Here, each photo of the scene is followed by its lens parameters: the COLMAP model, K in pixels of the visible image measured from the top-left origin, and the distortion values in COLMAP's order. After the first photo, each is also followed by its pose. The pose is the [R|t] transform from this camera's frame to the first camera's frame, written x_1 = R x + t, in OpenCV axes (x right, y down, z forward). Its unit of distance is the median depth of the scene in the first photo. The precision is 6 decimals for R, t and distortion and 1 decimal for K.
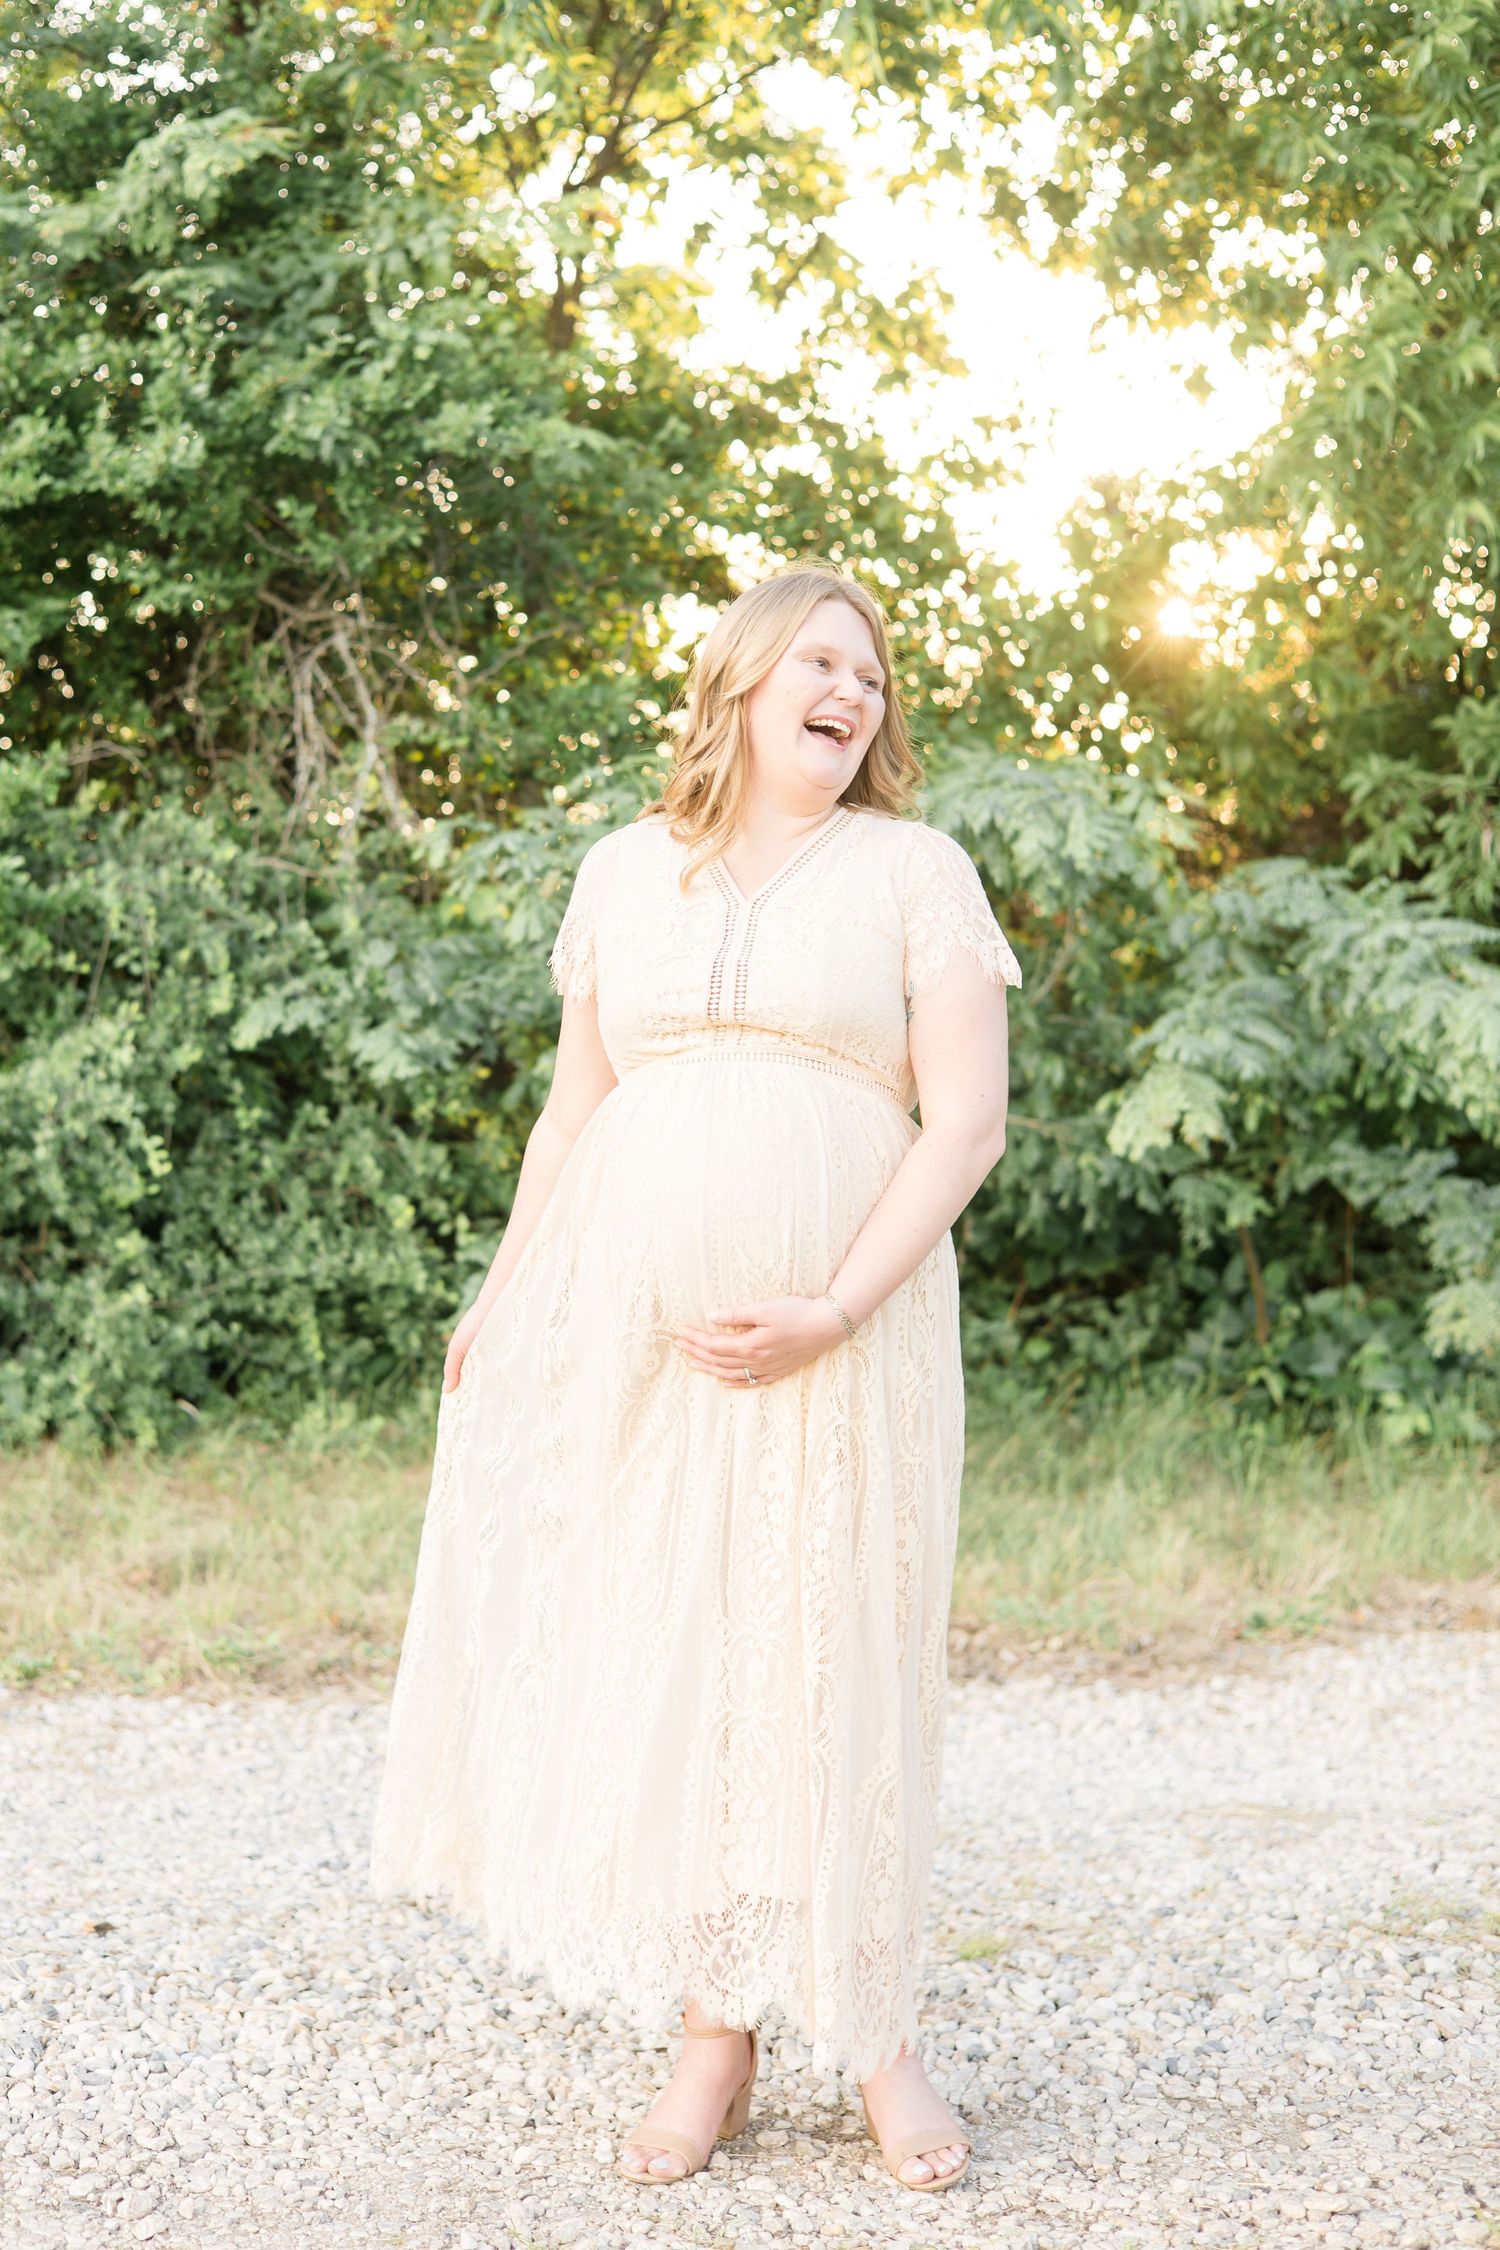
lens RADIAL K [[3700.3, 0, 746.4], [0, 3700.3, 1014.6], [0, 0, 1]] dist [-0.009652, -0.010864]
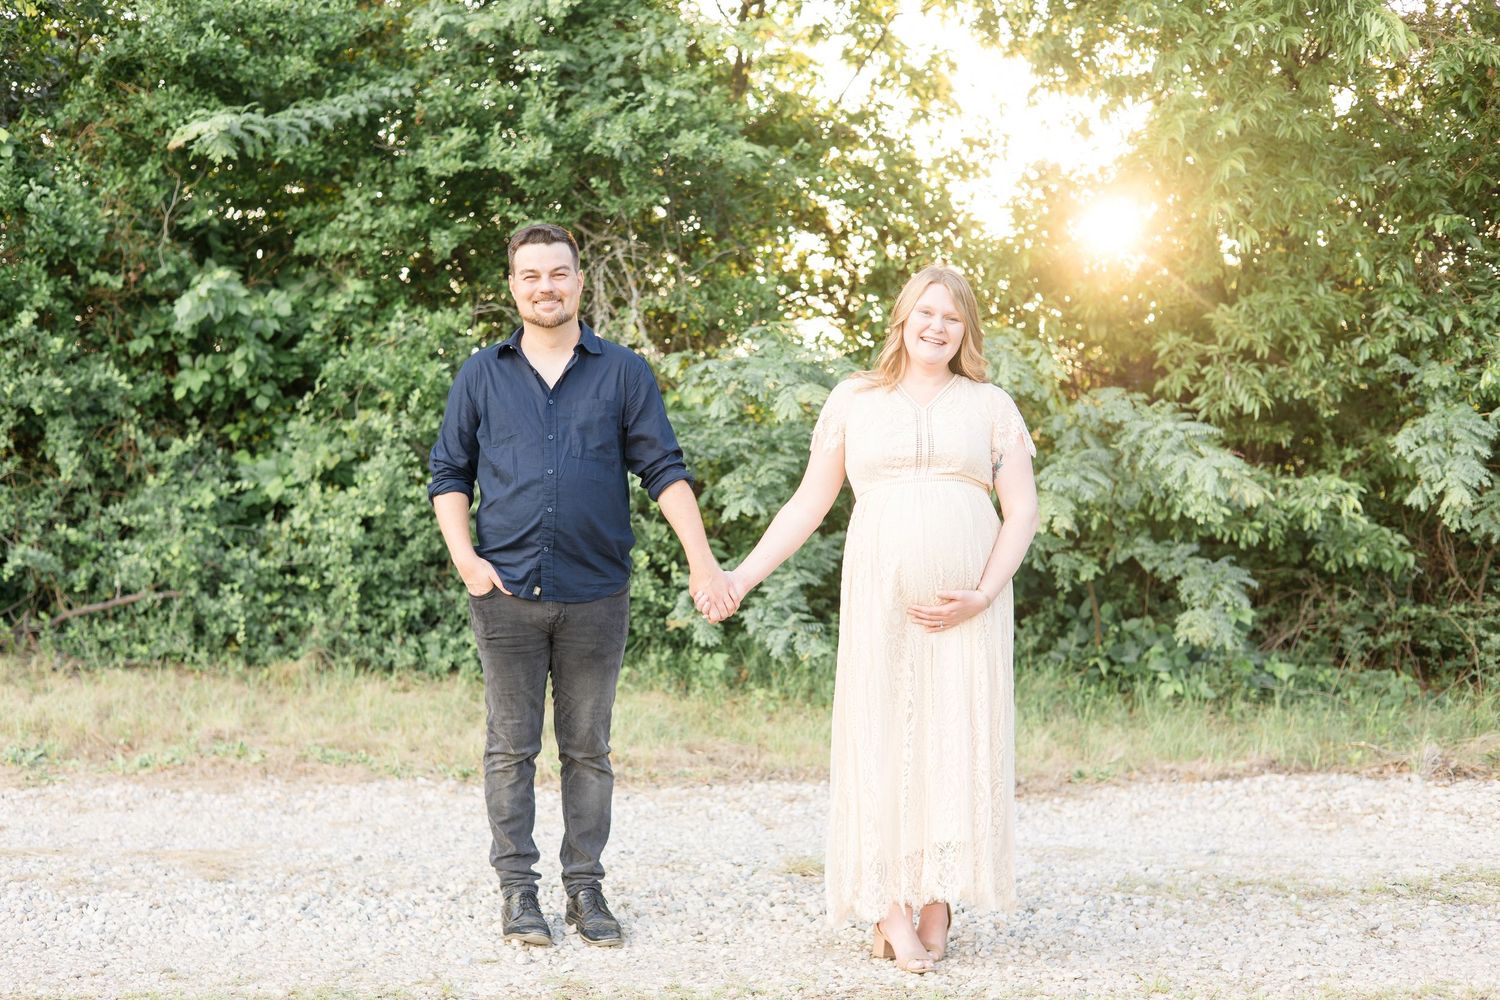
lens RADIAL K [[2466.9, 0, 752.7], [0, 2466.9, 616.5], [0, 0, 1]] dist [-0.009652, -0.010864]
pose [[0.999150, 0.034758, -0.022170, -0.008483], [-0.033370, 0.997630, 0.060172, 0.005242], [0.024209, -0.059381, 0.997942, -0.262283]]
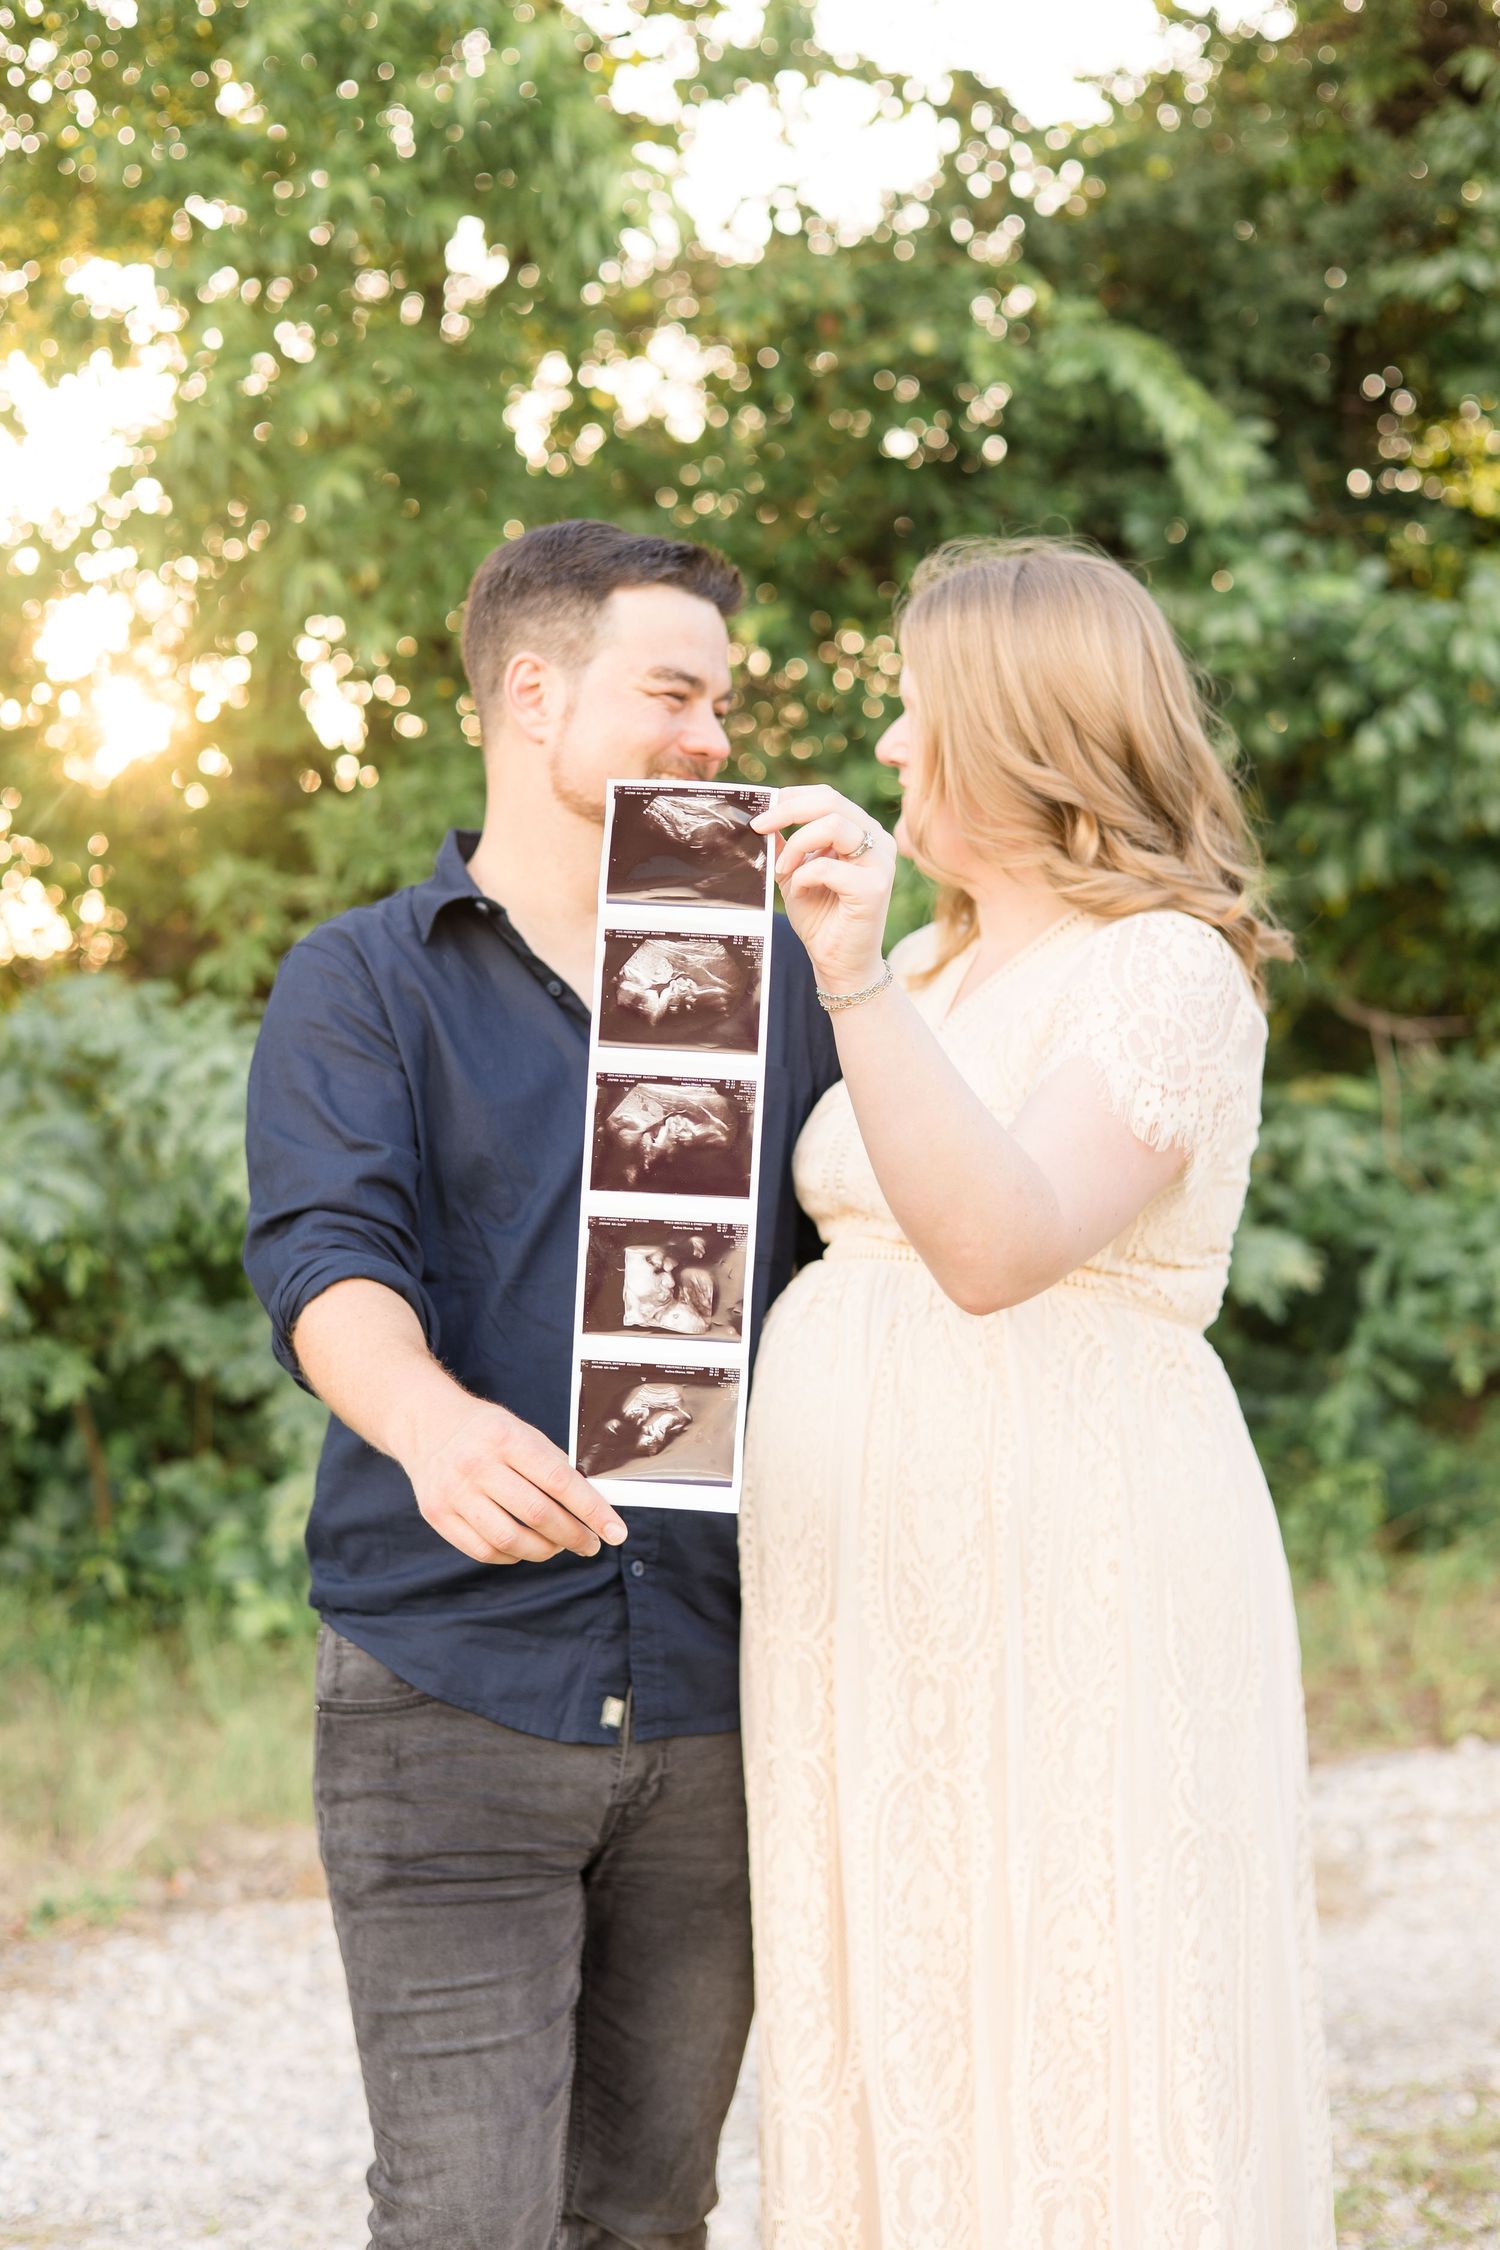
lens RADIAL K [[3343.3, 0, 749.4], [0, 3343.3, 1124.7], [0, 0, 1]] dist [0.157514, 0.002927]
pose [[0.959125, -0.009942, 0.282808, 0.064386], [0.010131, 0.999948, 0.000795, -0.006116], [-0.282801, 0.002103, 0.959176, 0.200106]]
